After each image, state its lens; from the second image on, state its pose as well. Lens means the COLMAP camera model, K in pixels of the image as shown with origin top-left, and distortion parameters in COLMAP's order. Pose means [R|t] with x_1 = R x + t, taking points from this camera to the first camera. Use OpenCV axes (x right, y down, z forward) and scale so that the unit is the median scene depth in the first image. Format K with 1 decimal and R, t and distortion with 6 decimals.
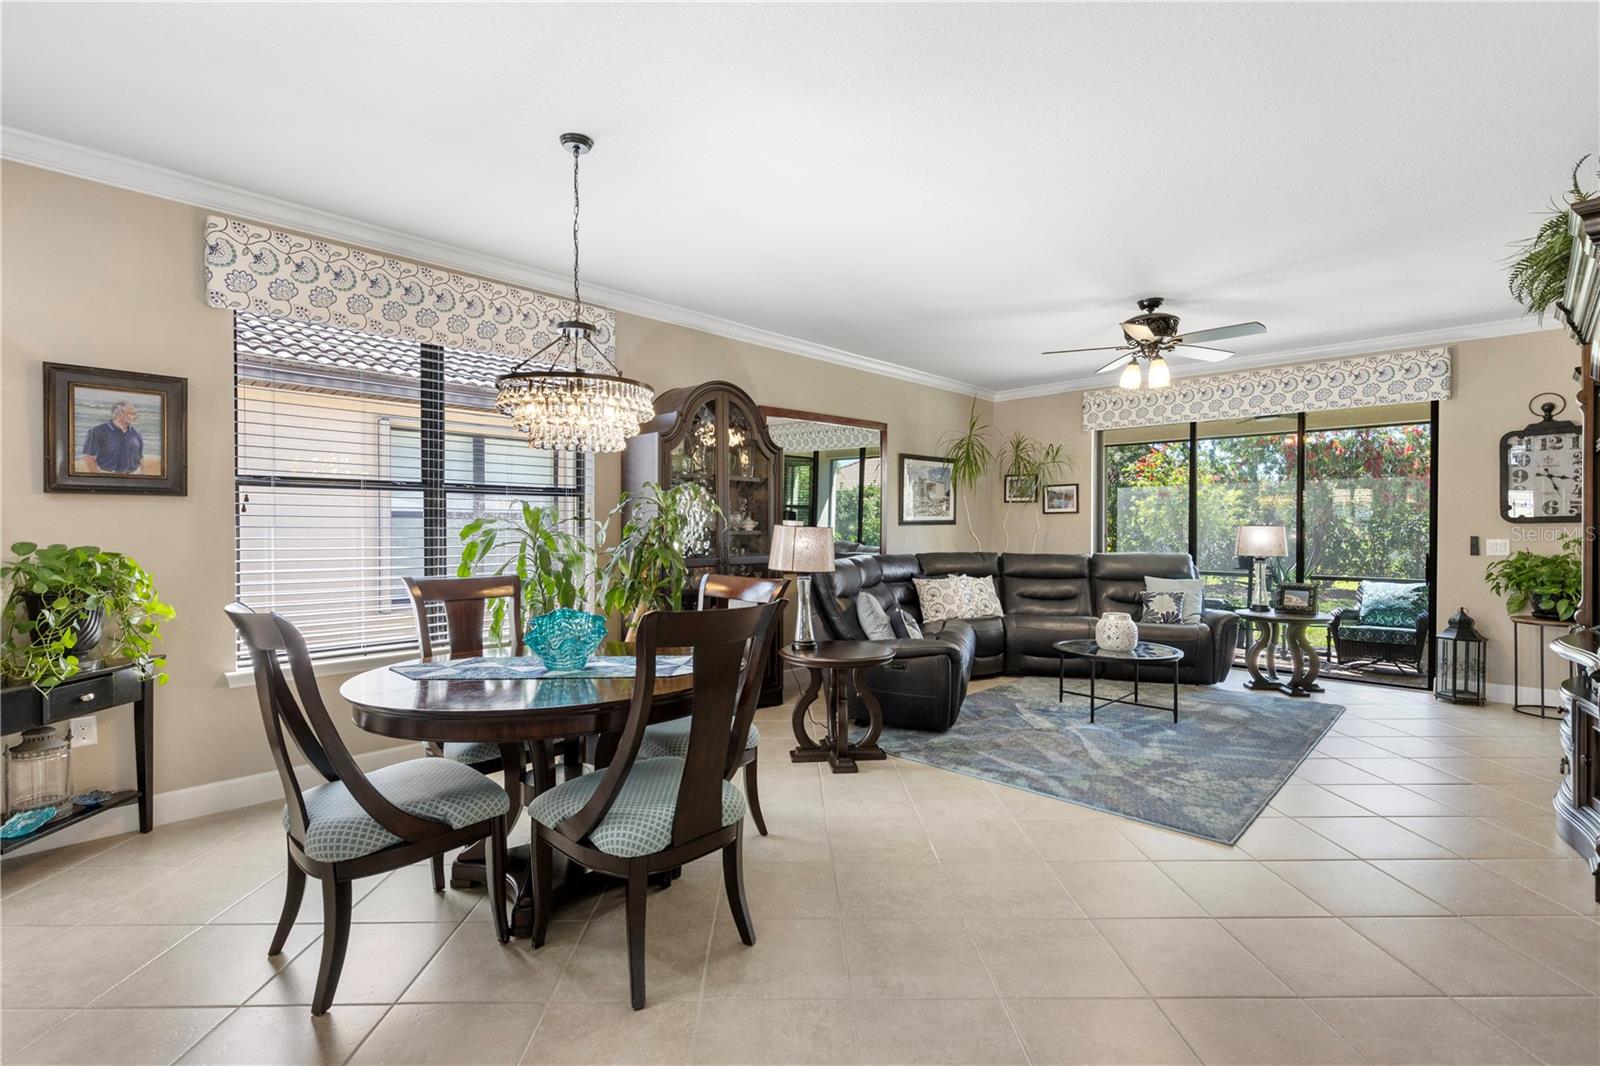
lens RADIAL K [[732.5, 0, 787.5], [0, 732.5, 530.9], [0, 0, 1]] dist [0.006977, -0.002501]
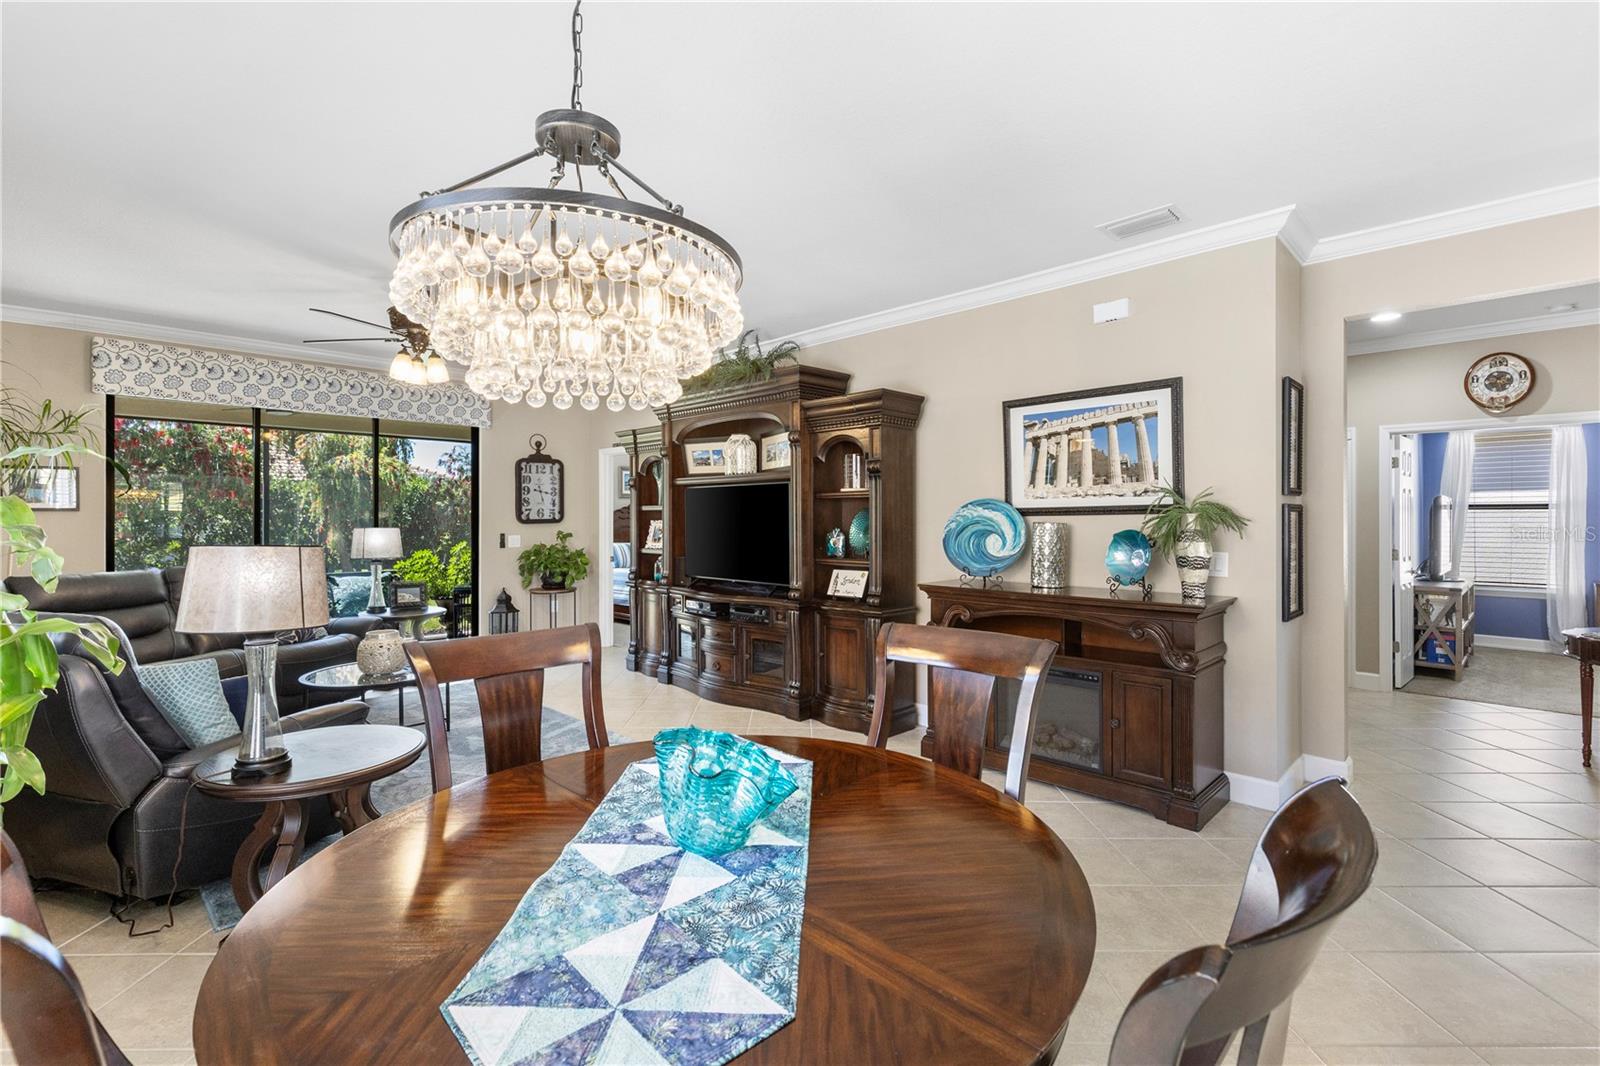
lens RADIAL K [[732.5, 0, 807.3], [0, 732.5, 513.7], [0, 0, 1]] dist [0.006977, -0.002501]
pose [[0.011041, 0.005735, 0.999923, -0.415150], [0.009734, 0.999936, -0.005842, -0.017037], [-0.999892, 0.009798, 0.010985, 0.467832]]
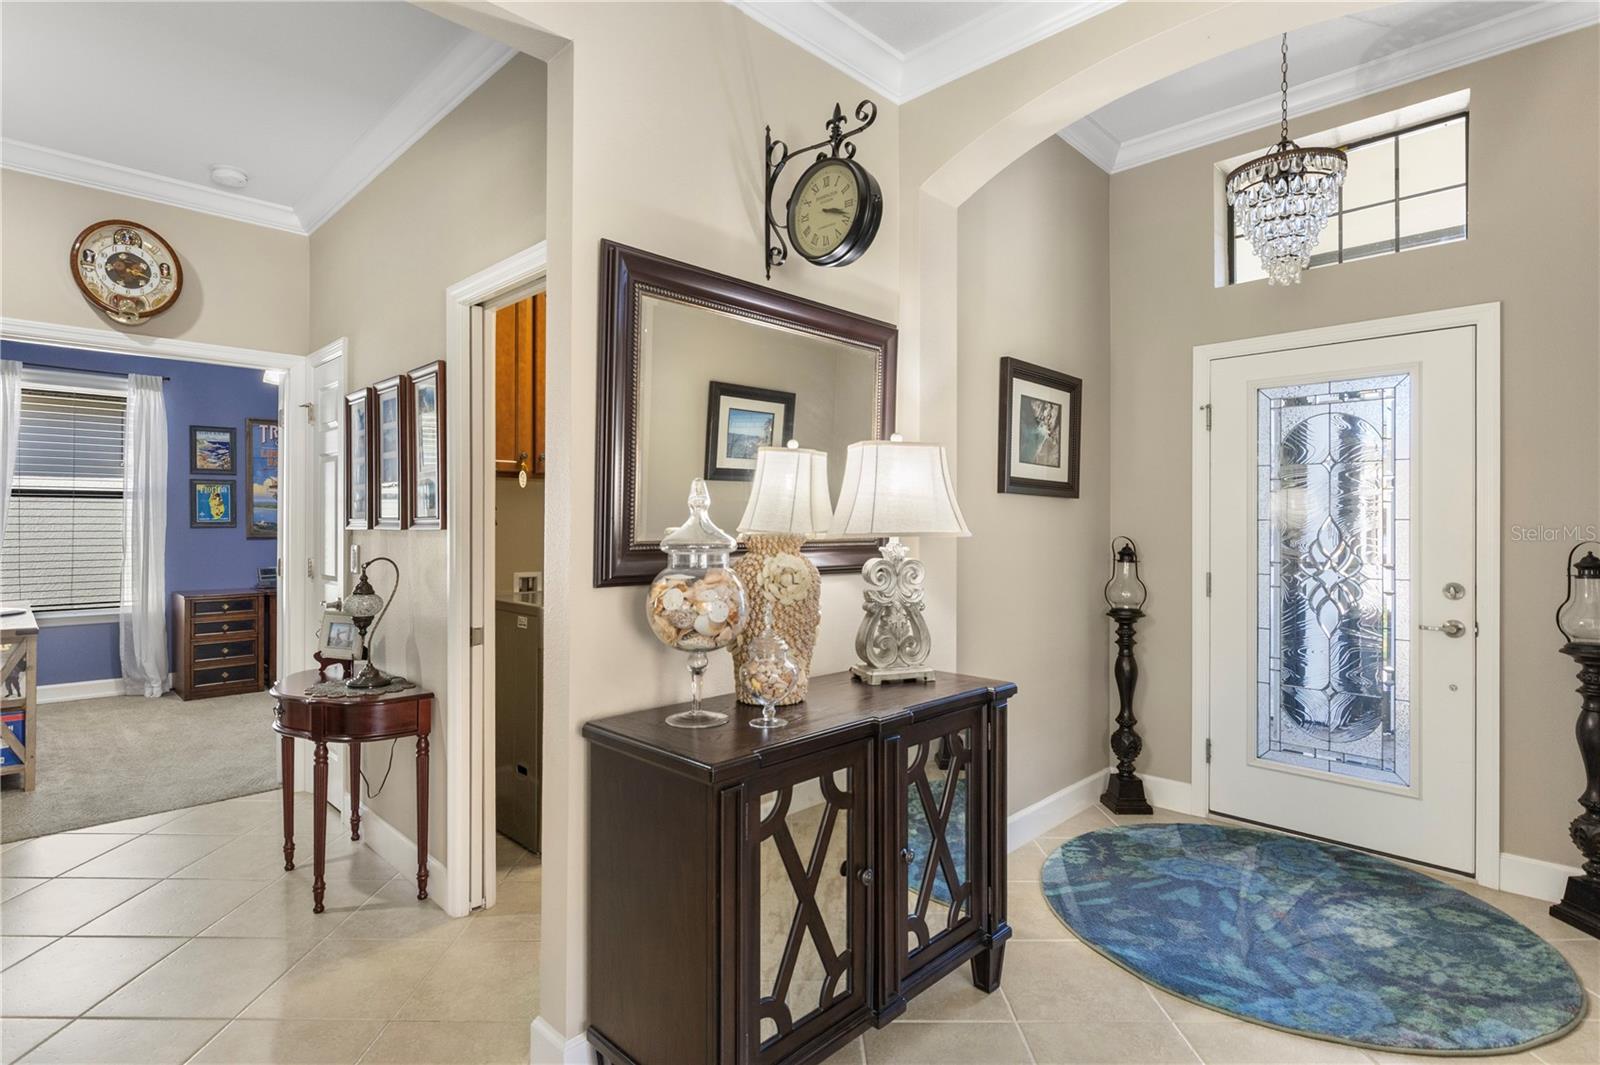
lens RADIAL K [[801.1, 0, 767.5], [0, 801.1, 518.9], [0, 0, 1]] dist [-0.003013, 0.000175]
pose [[-0.999451, -0.001506, 0.033101, 0.056416], [-0.001208, 0.999958, 0.009033, -0.003418], [-0.033113, 0.008988, -0.999411, 0.162012]]
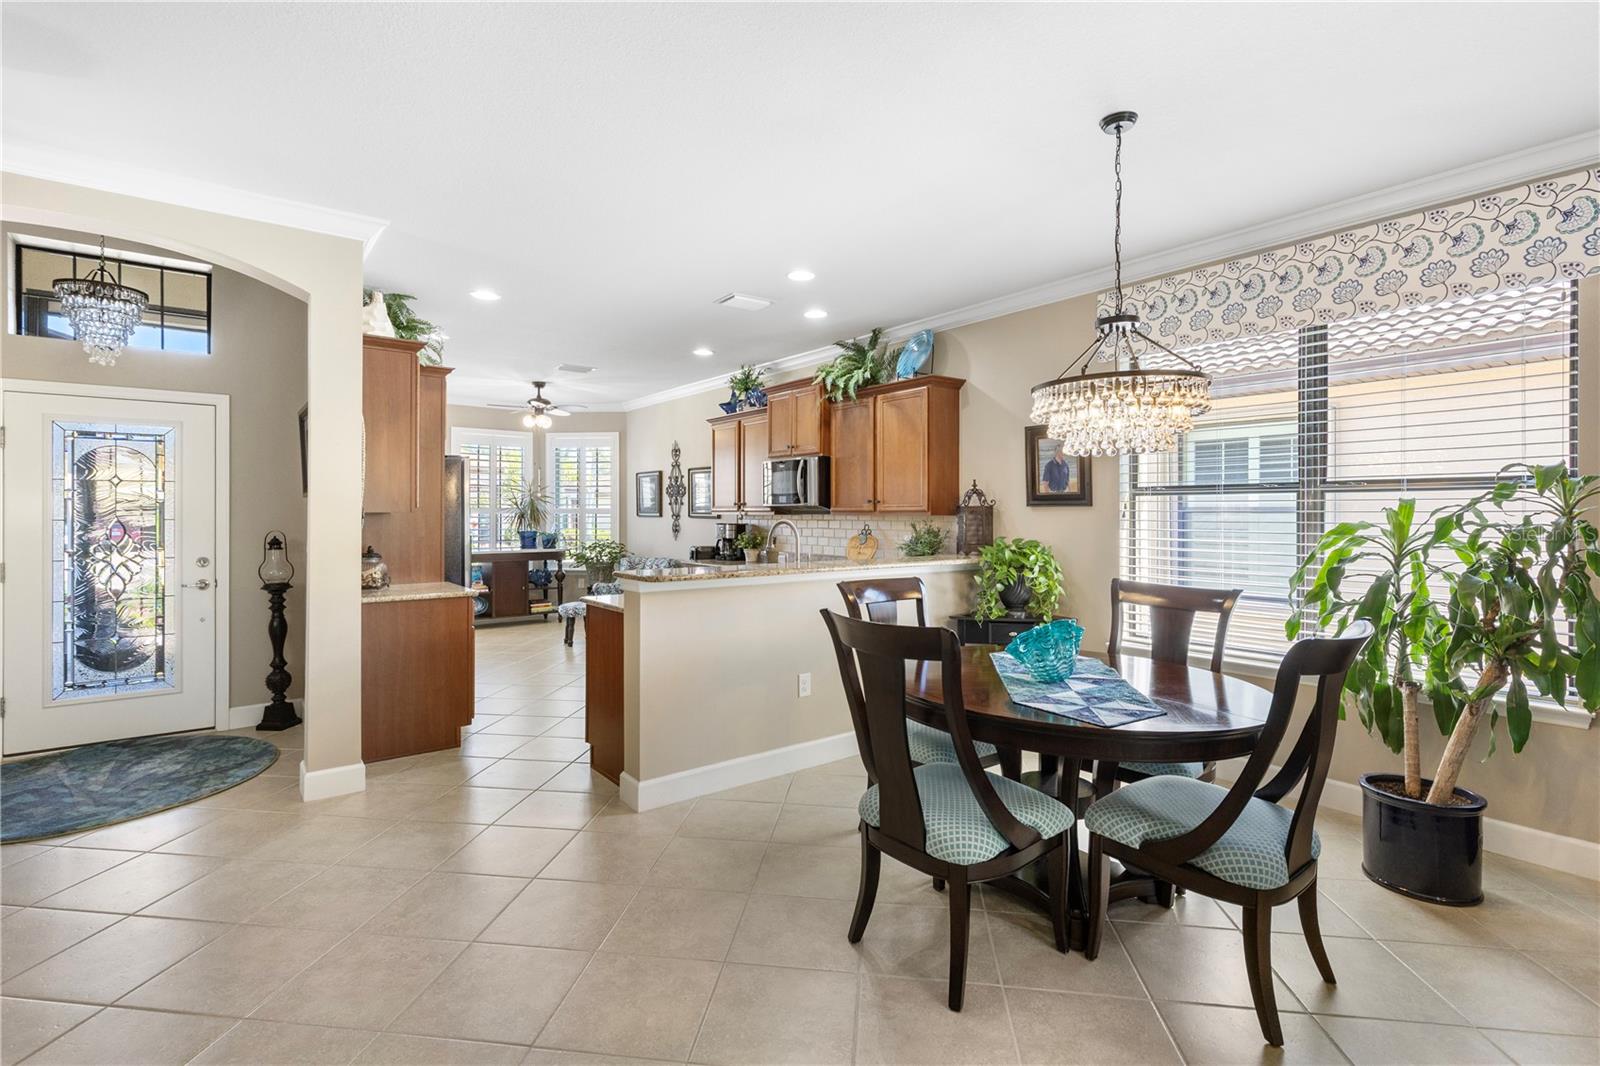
lens RADIAL K [[732.5, 0, 821.2], [0, 732.5, 519.8], [0, 0, 1]] dist [0.006977, -0.002501]
pose [[-0.115450, 0.000364, -0.993313, 0.368538], [-0.014742, 0.999889, 0.002080, -0.010755], [0.993204, 0.014883, -0.115432, 0.407358]]
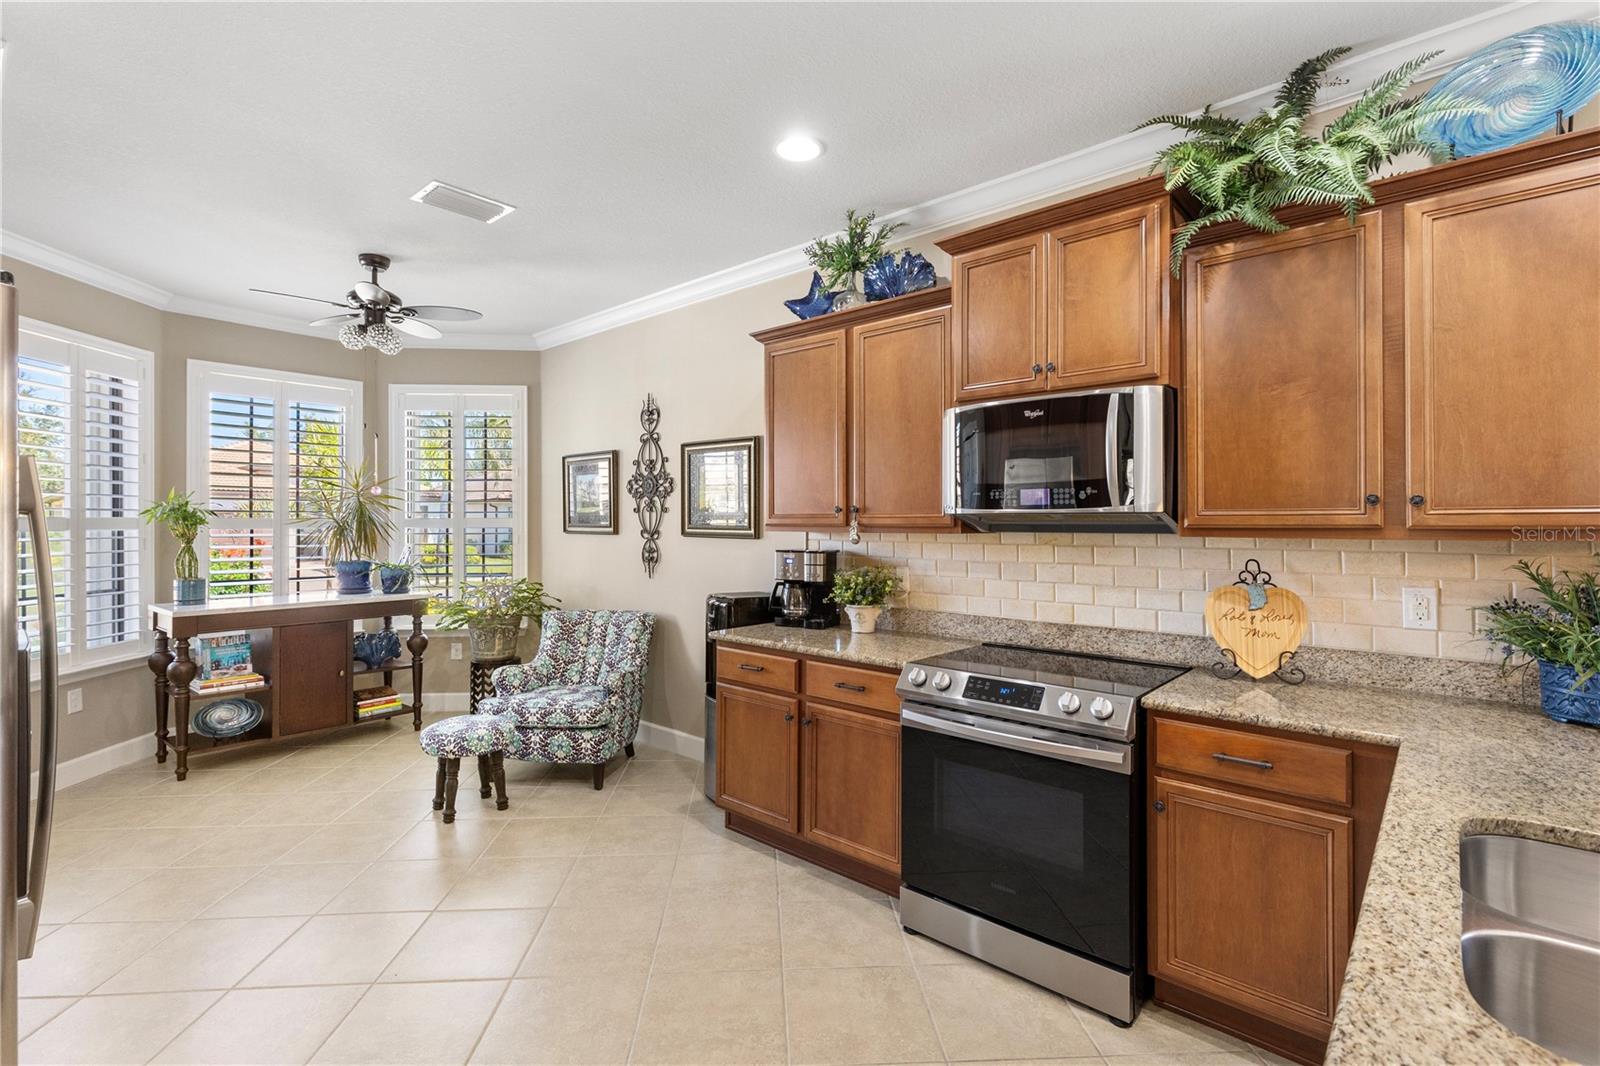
lens RADIAL K [[732.5, 0, 812.1], [0, 732.5, 519.2], [0, 0, 1]] dist [0.006977, -0.002501]
pose [[0.054699, -0.011789, -0.998433, -0.316646], [-0.010680, 0.999866, -0.012391, -0.018183], [0.998446, 0.011341, 0.054566, 0.046943]]
